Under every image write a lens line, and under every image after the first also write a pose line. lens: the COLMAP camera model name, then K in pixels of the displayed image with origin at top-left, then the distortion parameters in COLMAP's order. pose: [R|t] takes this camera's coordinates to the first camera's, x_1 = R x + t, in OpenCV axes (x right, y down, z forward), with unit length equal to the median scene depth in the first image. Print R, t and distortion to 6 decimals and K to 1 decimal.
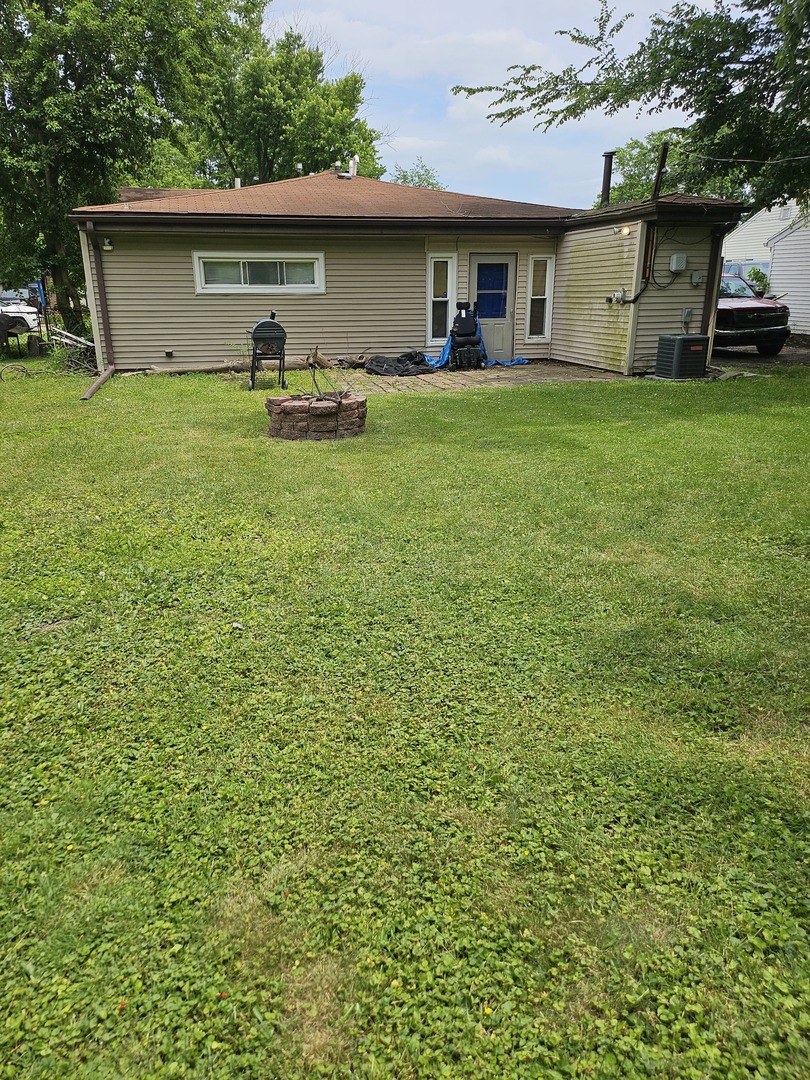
lens RADIAL K [[762.7, 0, 397.8], [0, 762.7, 545.3], [0, 0, 1]] dist [0.069569, -0.086809]
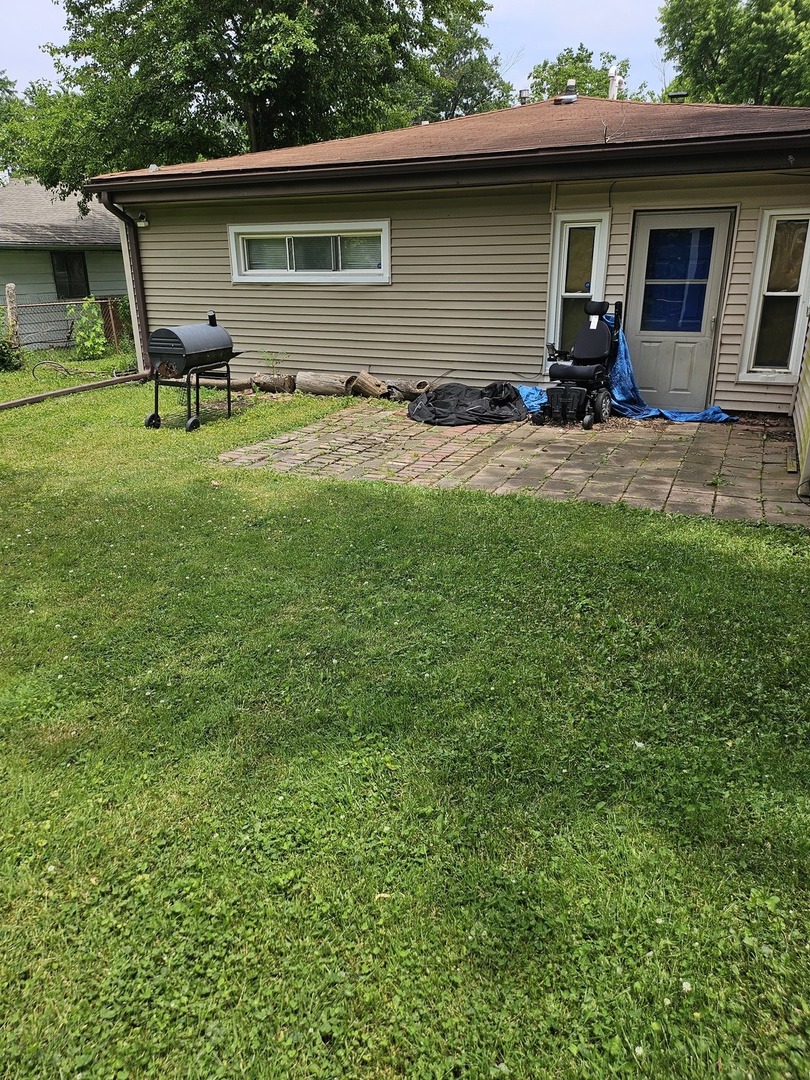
lens RADIAL K [[762.7, 0, 397.8], [0, 762.7, 545.3], [0, 0, 1]] dist [0.069569, -0.086809]
pose [[0.785065, 0.212662, -0.581762, 0.332808], [-0.191964, 0.976506, 0.097913, -0.171248], [0.588917, 0.034809, 0.807444, 0.471081]]
